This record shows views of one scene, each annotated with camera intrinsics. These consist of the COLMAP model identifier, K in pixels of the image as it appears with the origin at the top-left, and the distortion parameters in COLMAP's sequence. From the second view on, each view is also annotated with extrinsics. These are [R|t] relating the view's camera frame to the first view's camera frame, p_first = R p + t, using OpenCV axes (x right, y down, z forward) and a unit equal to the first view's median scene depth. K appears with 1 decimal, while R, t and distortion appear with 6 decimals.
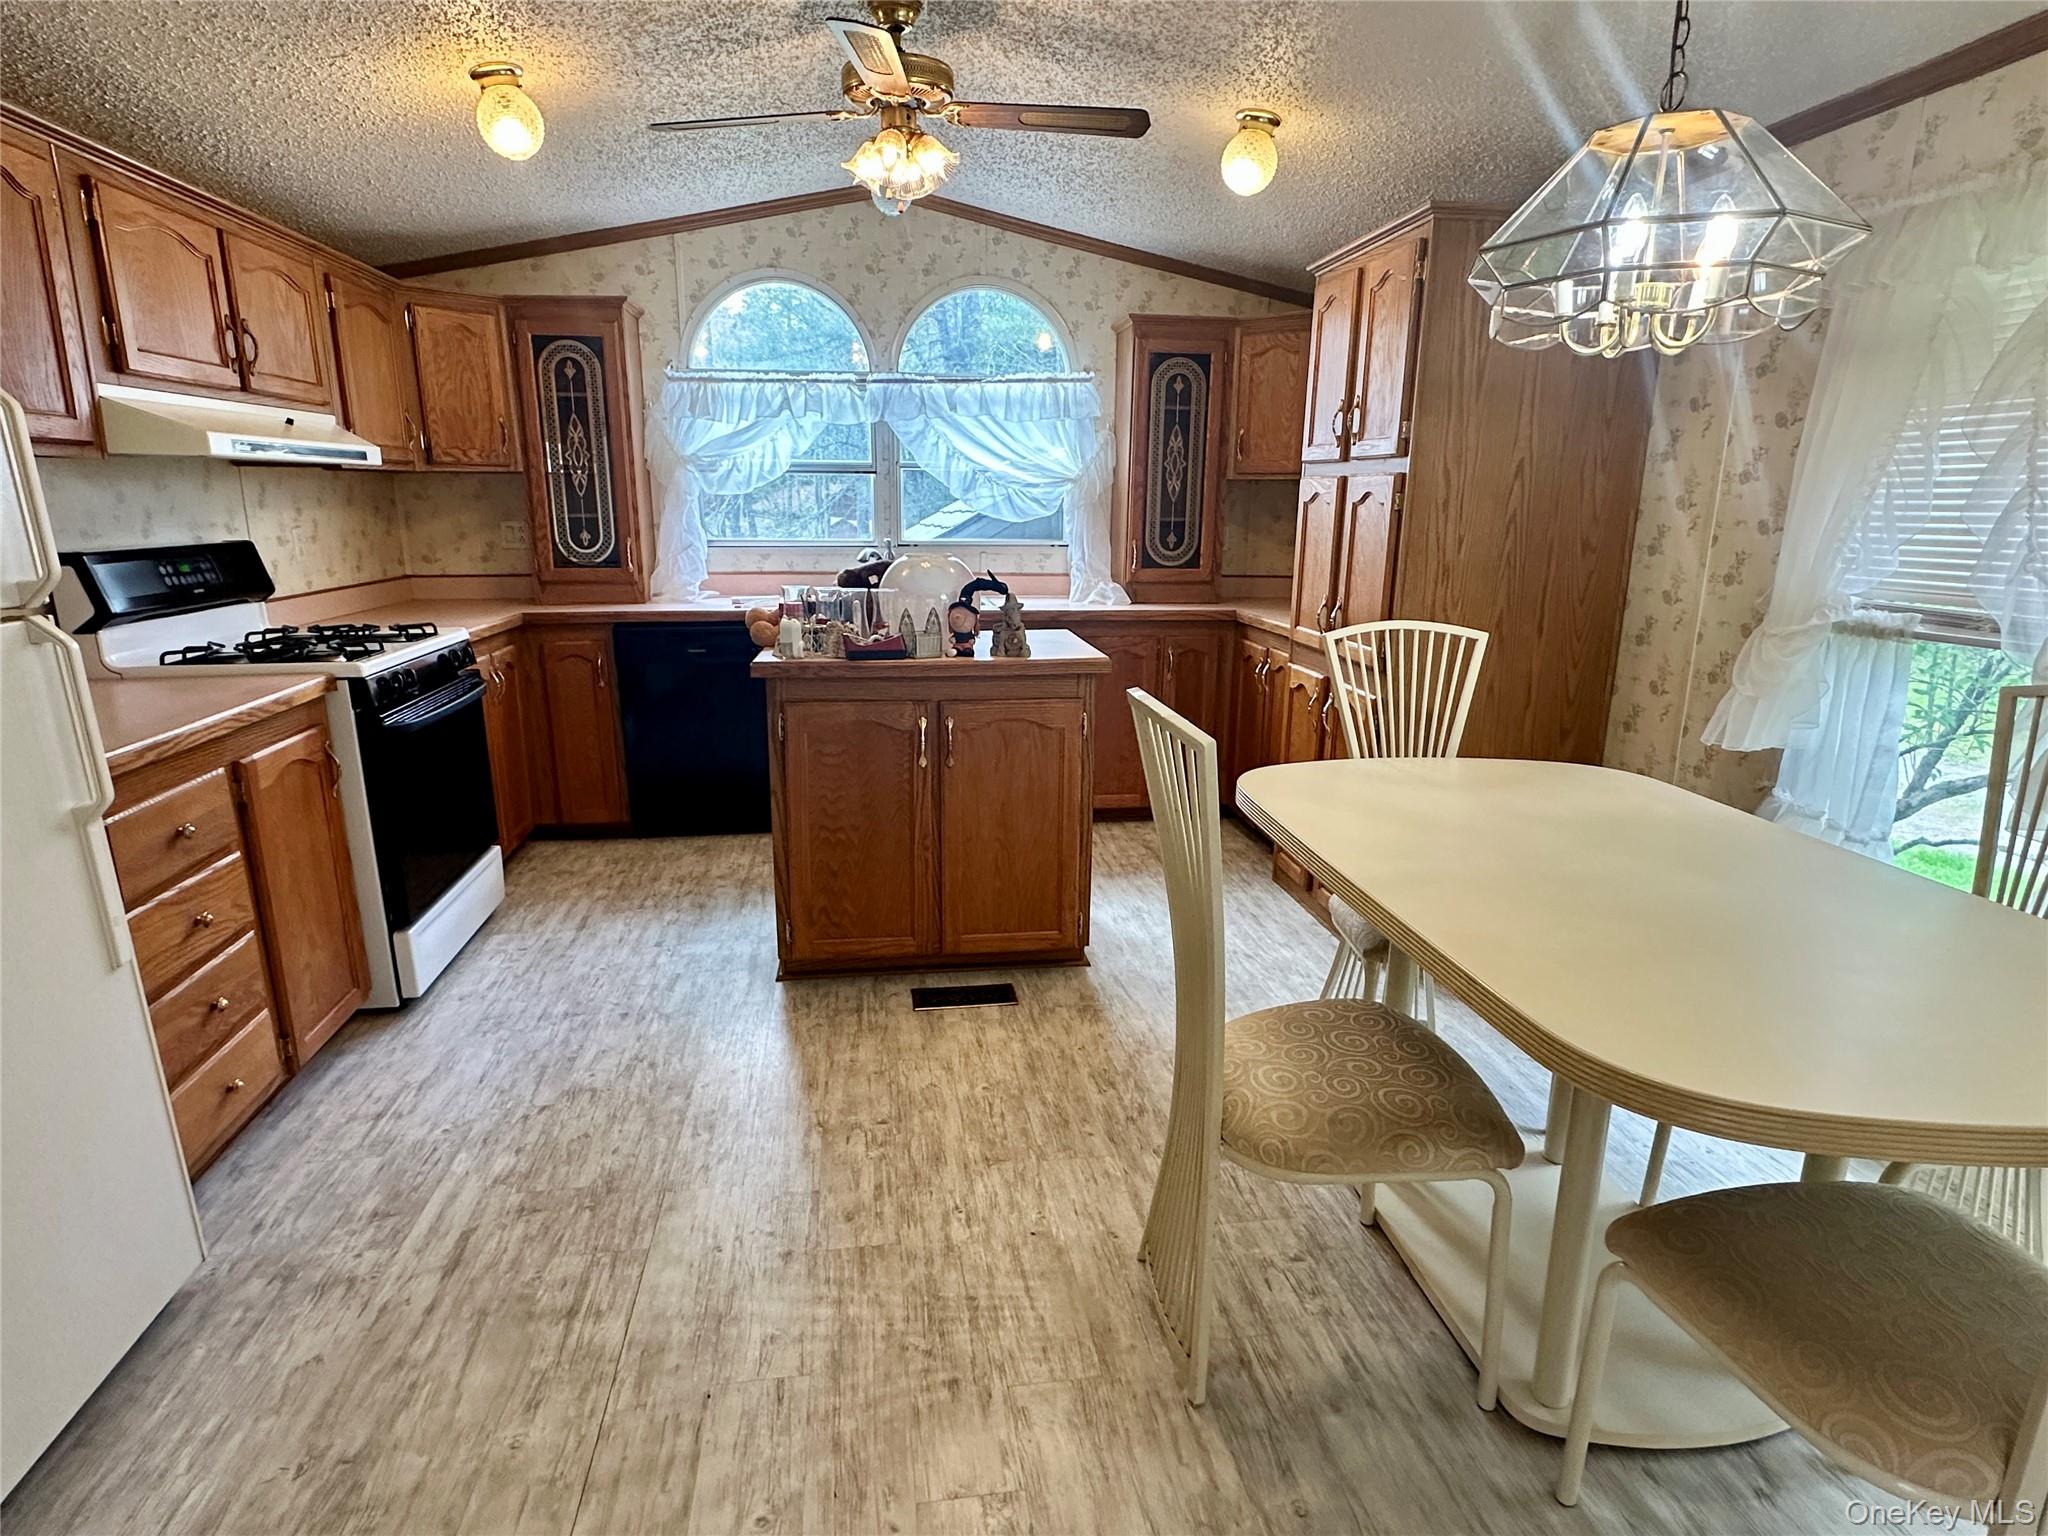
lens RADIAL K [[1099.6, 0, 1010.3], [0, 1099.6, 771.1], [0, 0, 1]] dist [-0.007821, 0.018661]
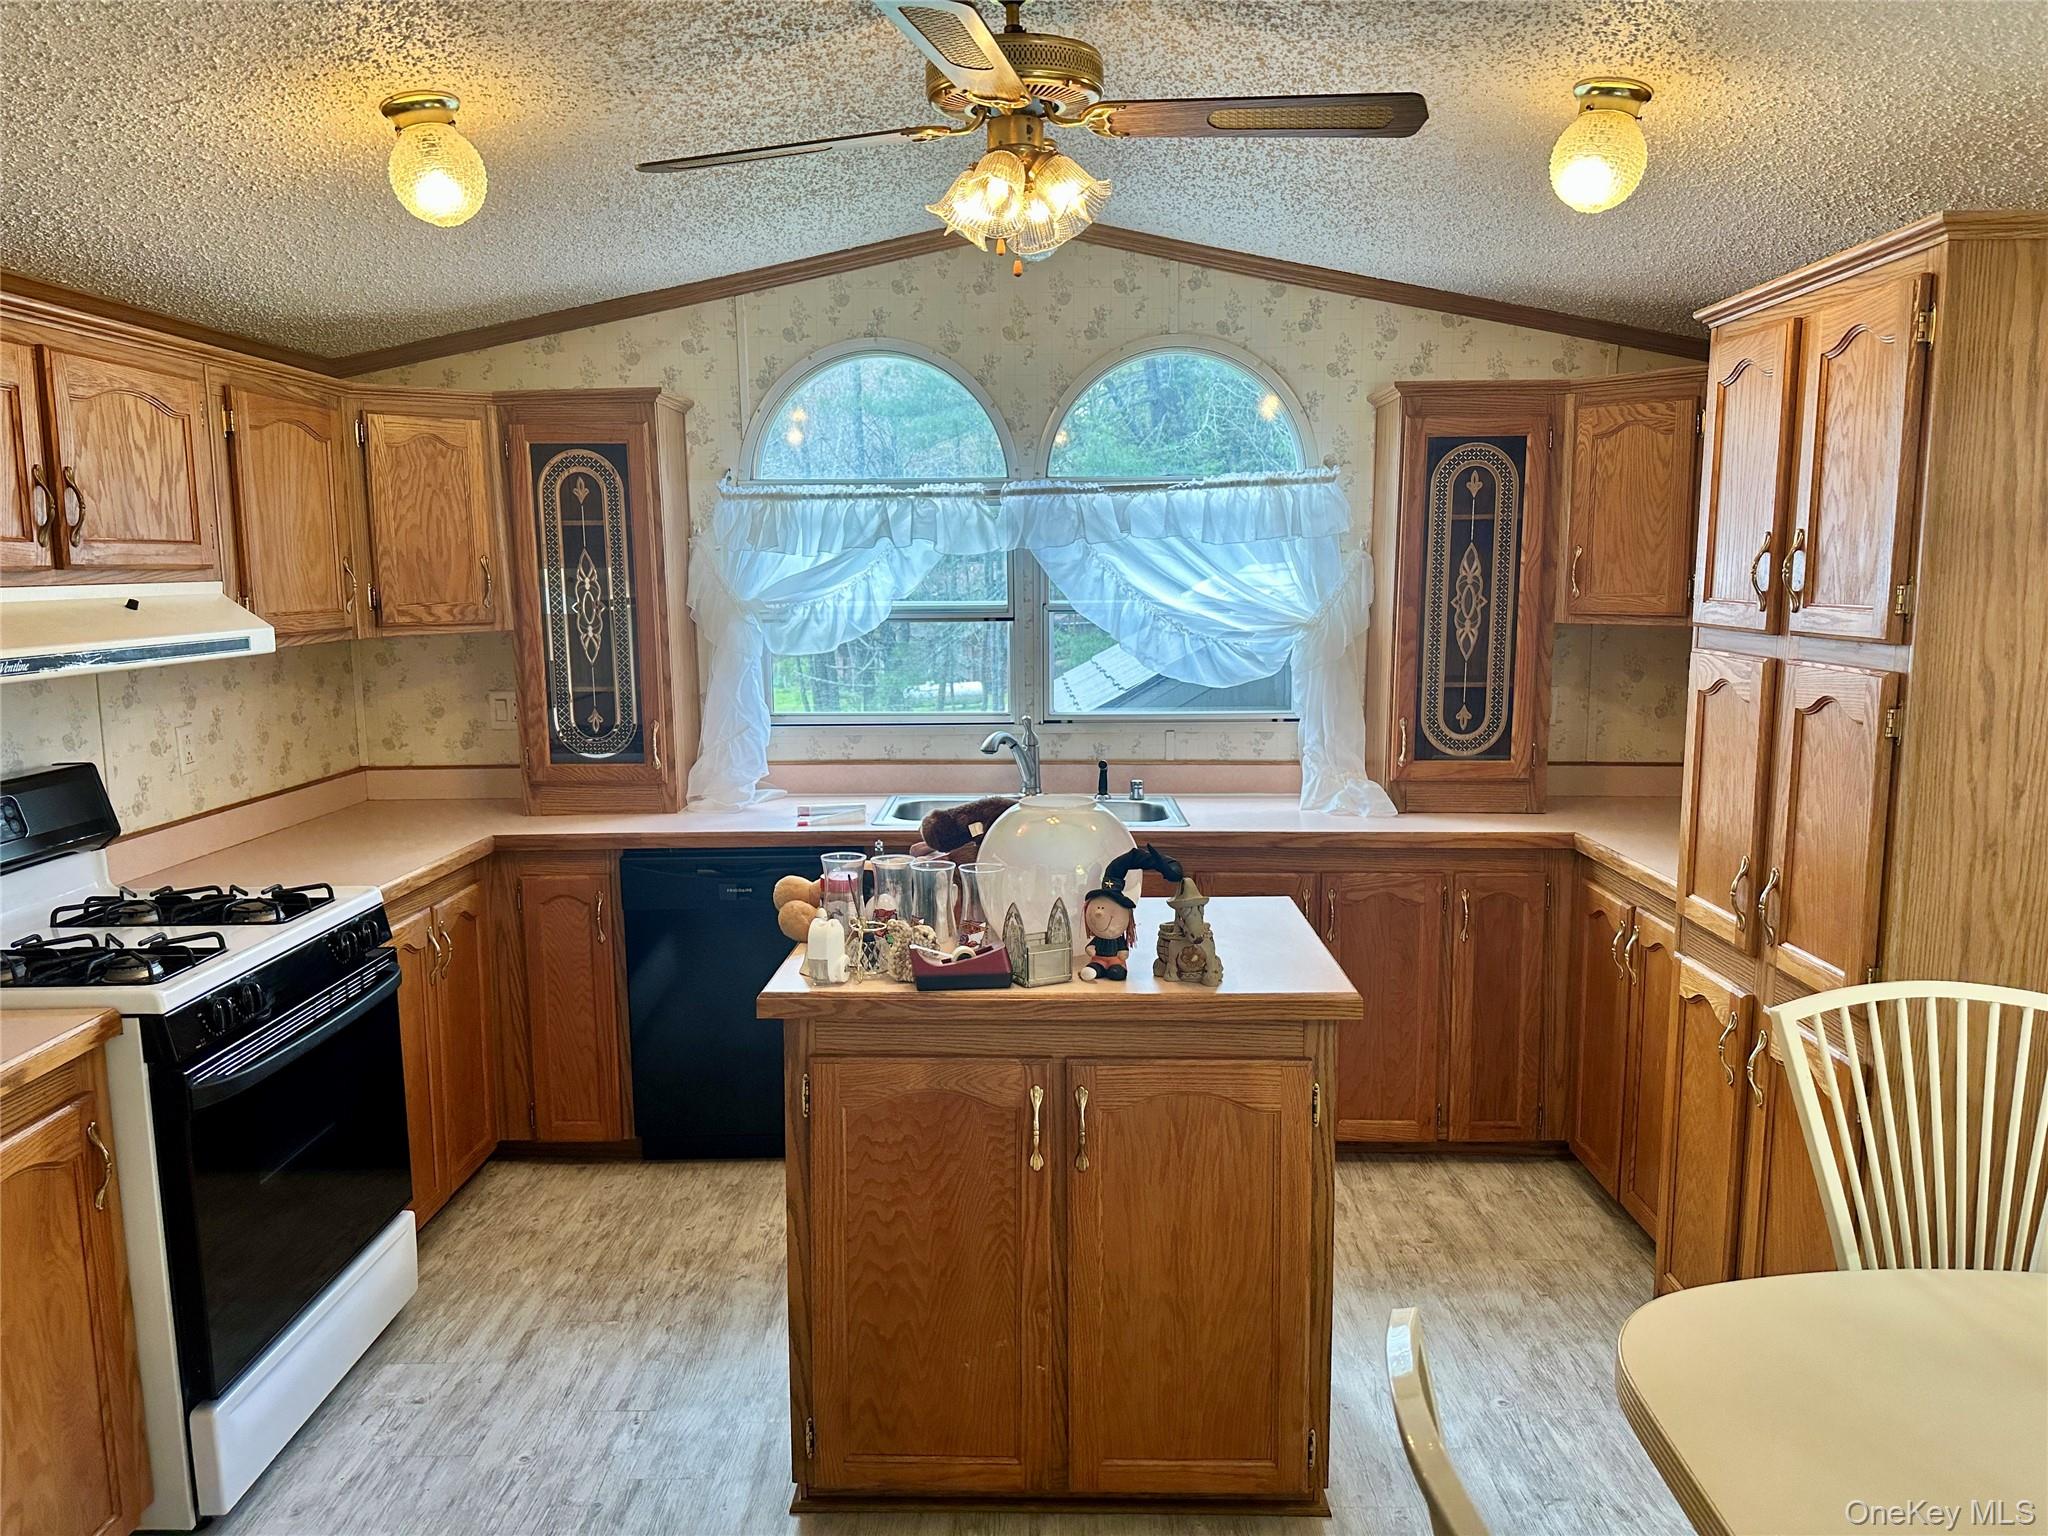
lens RADIAL K [[1441.6, 0, 1011.5], [0, 1441.6, 768.3], [0, 0, 1]] dist [0.113501, -0.155092]
pose [[0.988089, 0.005732, -0.153774, 0.021297], [-0.022614, 0.993865, -0.108260, -0.108106], [0.152210, 0.110447, 0.982158, 0.164728]]
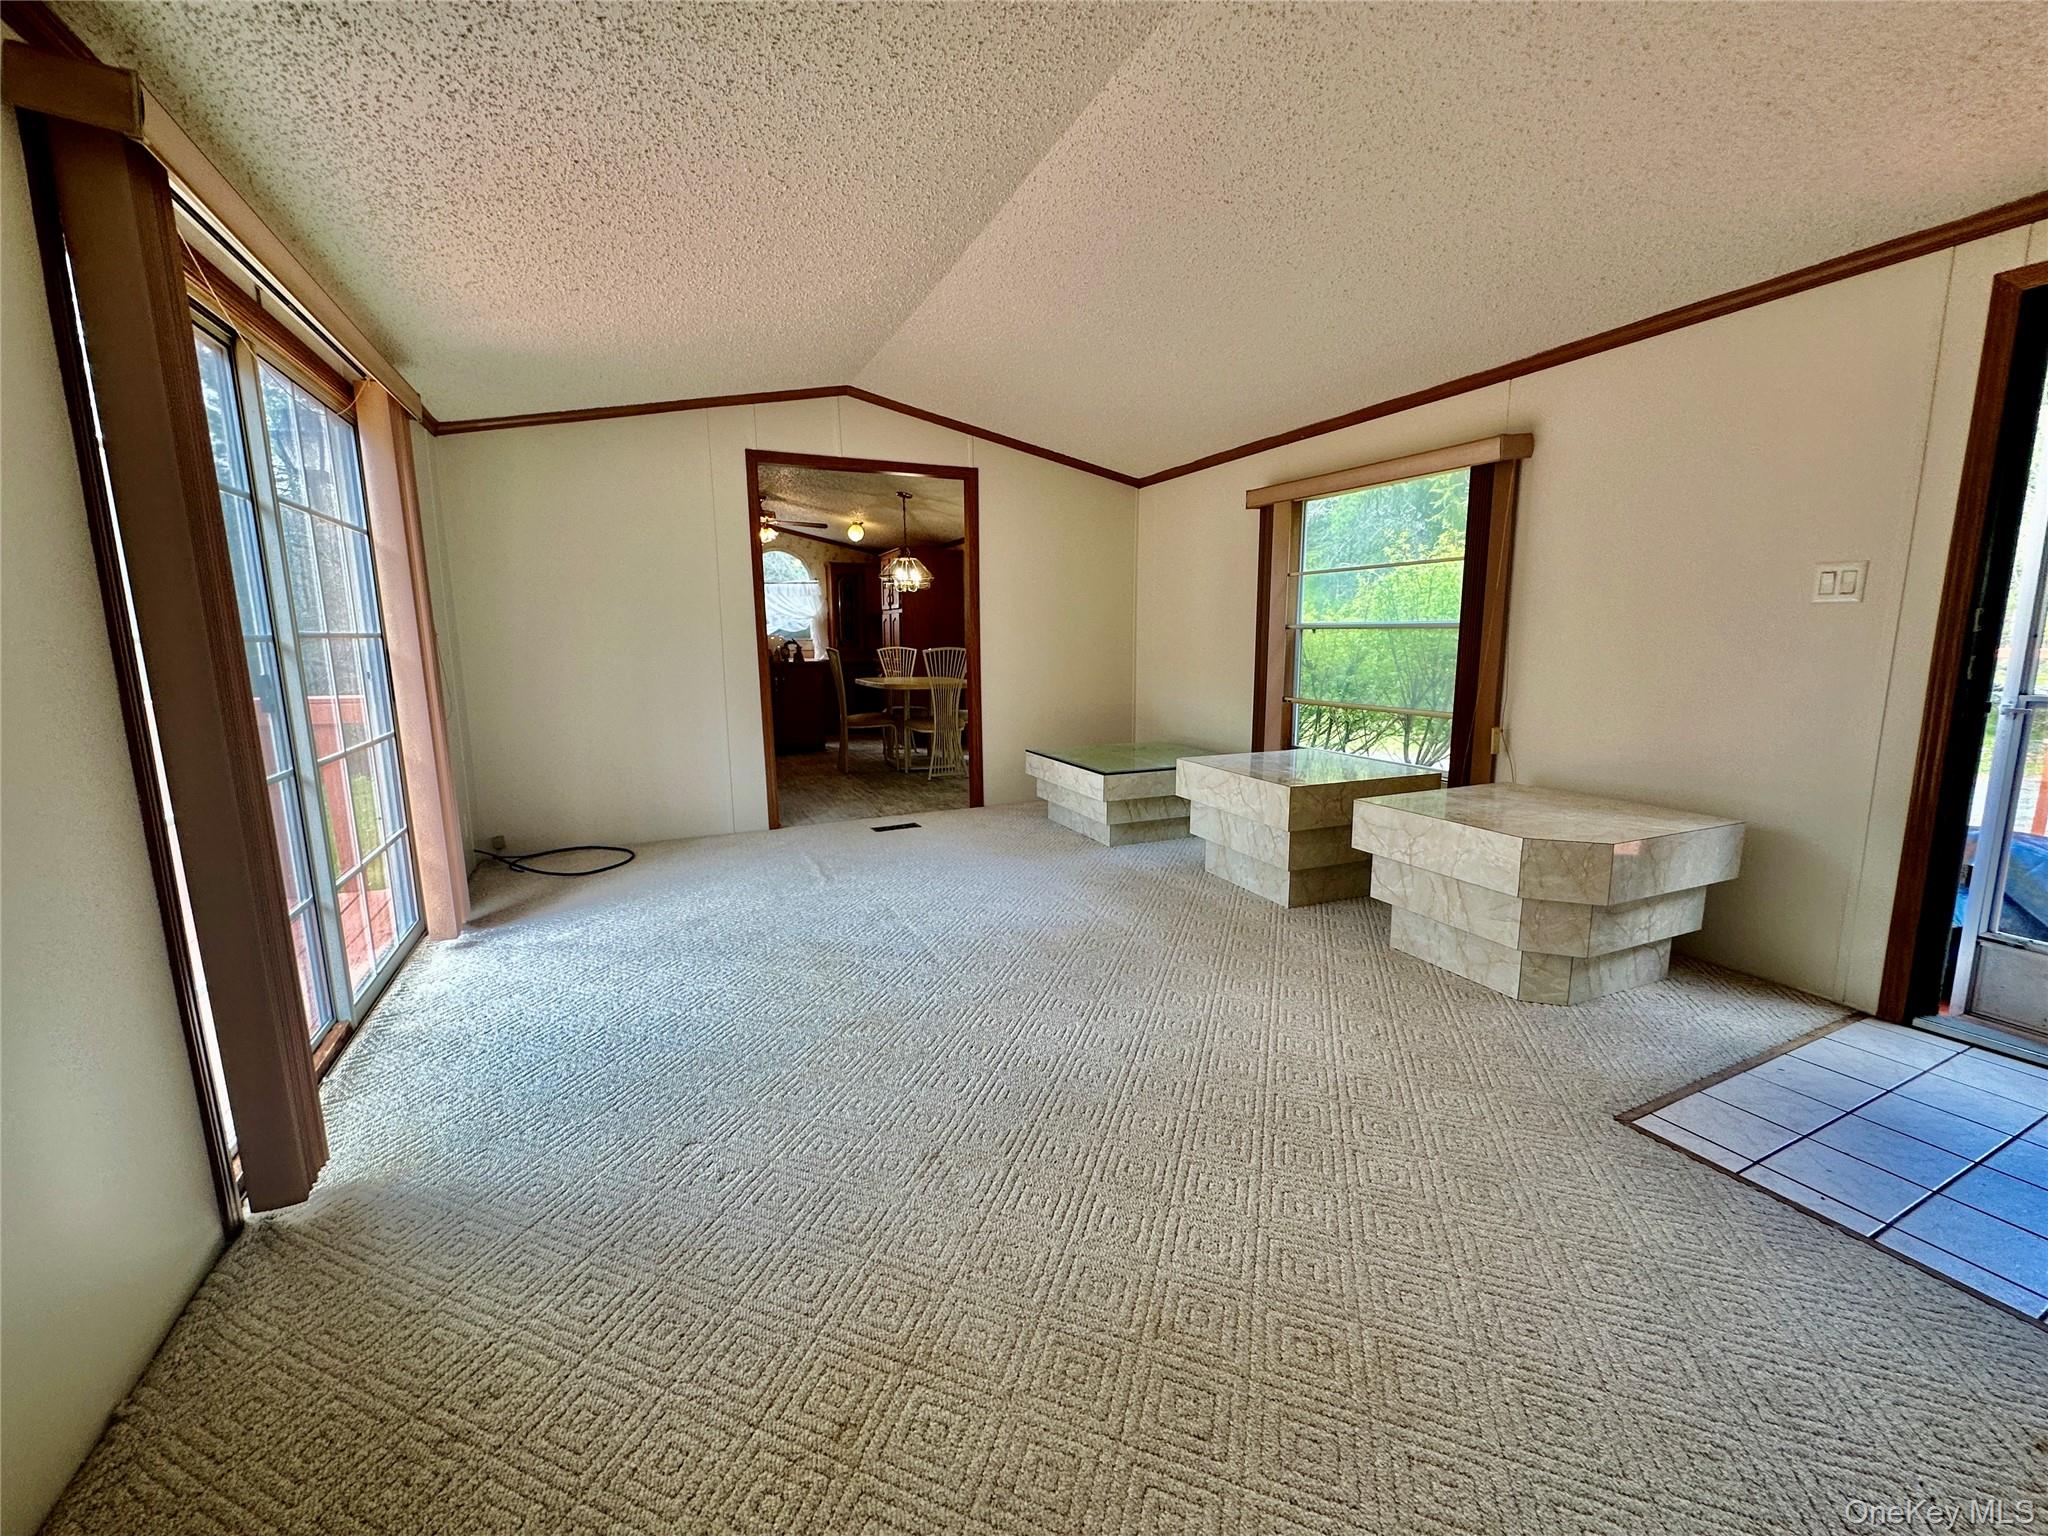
lens RADIAL K [[817.5, 0, 1019.1], [0, 817.5, 764.0], [0, 0, 1]] dist [-0.010674, 0.000500]
pose [[0.954526, -0.052514, 0.293465, -0.097776], [0.079436, 0.993578, -0.080580, 0.429242], [-0.287349, 0.100227, 0.952568, -1.484653]]
